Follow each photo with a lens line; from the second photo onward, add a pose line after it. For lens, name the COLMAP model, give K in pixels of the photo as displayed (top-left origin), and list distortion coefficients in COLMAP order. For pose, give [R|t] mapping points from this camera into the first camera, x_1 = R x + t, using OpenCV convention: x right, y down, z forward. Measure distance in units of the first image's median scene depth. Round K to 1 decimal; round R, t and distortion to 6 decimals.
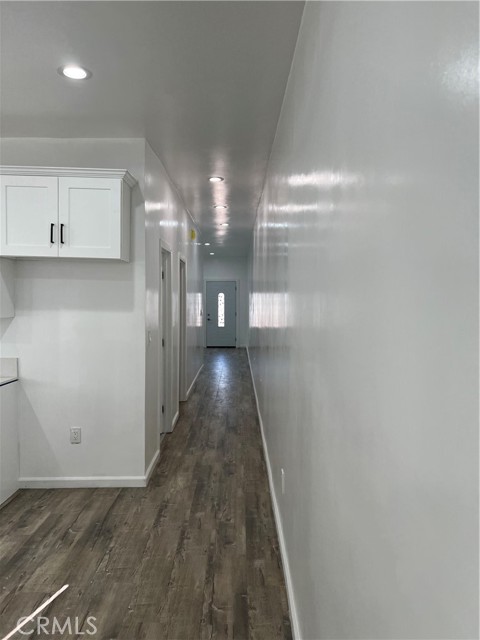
lens RADIAL K [[484.9, 0, 239.9], [0, 484.9, 319.0], [0, 0, 1]] dist [0.090165, -0.003747]
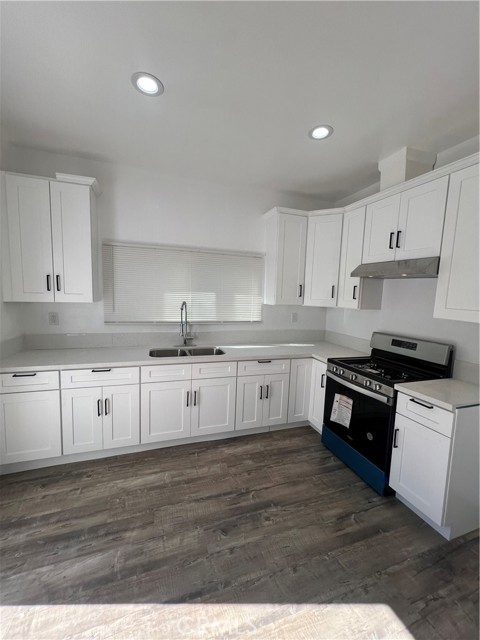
lens RADIAL K [[260.6, 0, 238.7], [0, 260.6, 318.0], [0, 0, 1]] dist [-0.000910, -0.000042]
pose [[0.313090, 0.086124, -0.945810, 0.135691], [-0.068690, 0.995325, 0.067894, -0.009526], [0.947236, 0.043711, 0.317542, 0.575039]]
